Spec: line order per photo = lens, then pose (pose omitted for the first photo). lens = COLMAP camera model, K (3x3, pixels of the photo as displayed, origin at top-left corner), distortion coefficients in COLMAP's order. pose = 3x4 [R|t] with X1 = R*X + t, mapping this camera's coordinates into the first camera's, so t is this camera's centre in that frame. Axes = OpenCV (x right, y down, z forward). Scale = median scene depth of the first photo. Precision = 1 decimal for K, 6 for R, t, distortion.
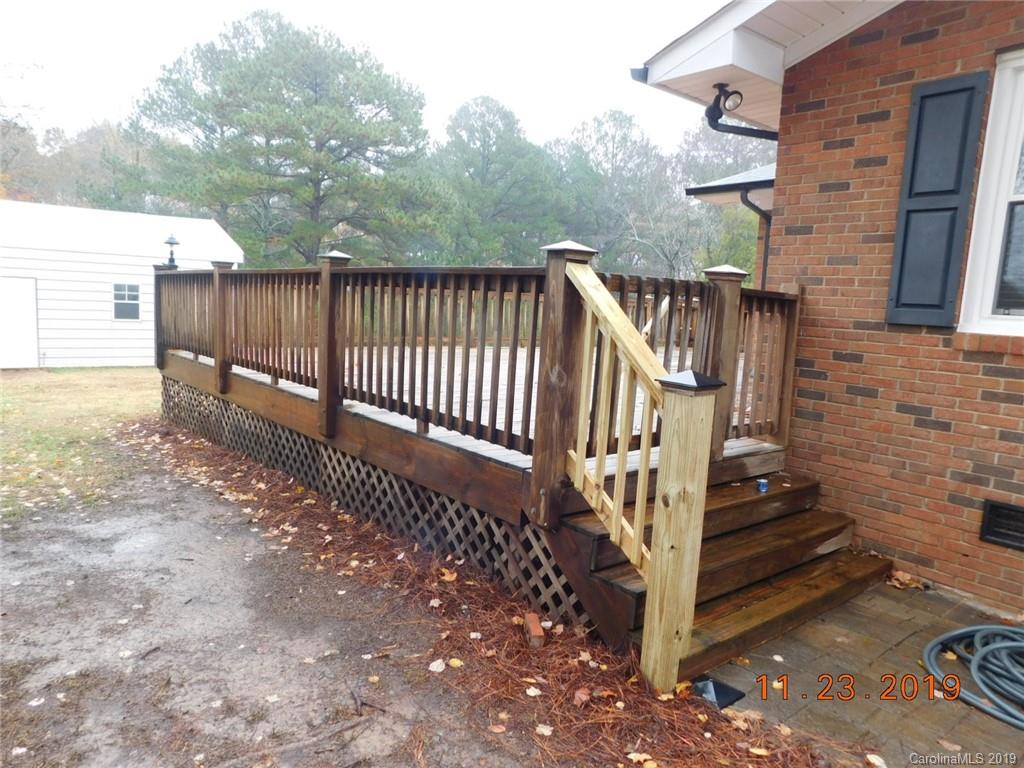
lens RADIAL K [[691.4, 0, 504.3], [0, 691.4, 387.5], [0, 0, 1]] dist [-0.060108, 0.067380]
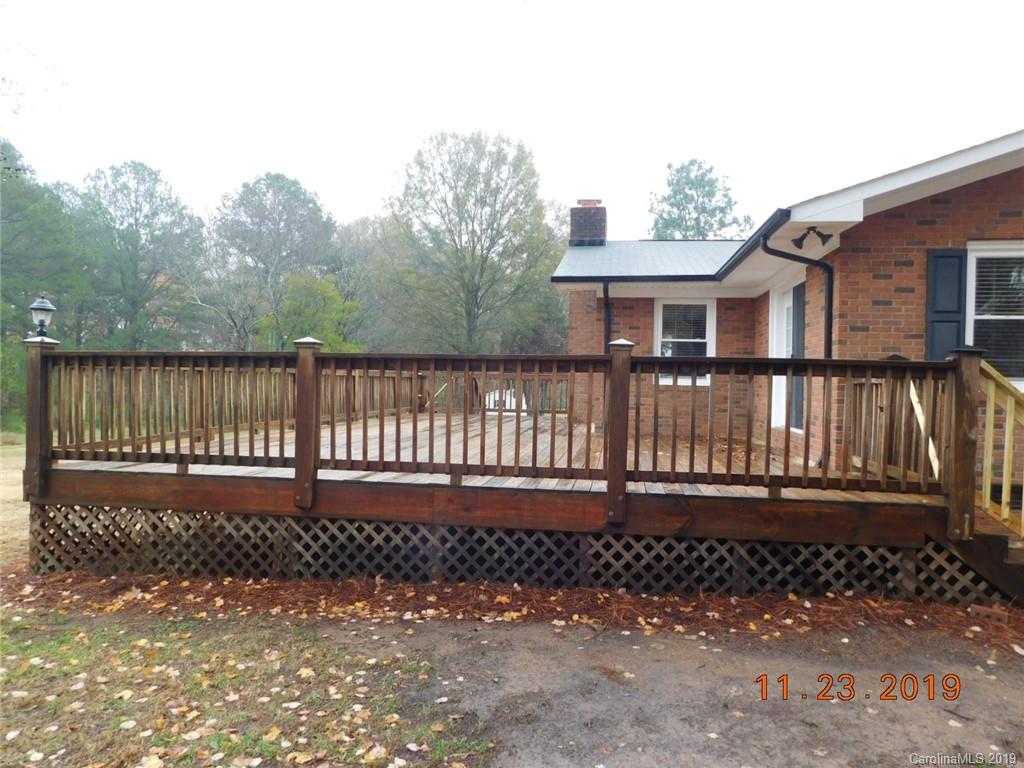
lens RADIAL K [[691.4, 0, 504.3], [0, 691.4, 387.5], [0, 0, 1]] dist [-0.060108, 0.067380]
pose [[0.745630, -0.039968, 0.665161, -1.200925], [0.100502, 0.993526, -0.052962, -0.100837], [-0.658738, 0.106340, 0.744819, 0.410766]]
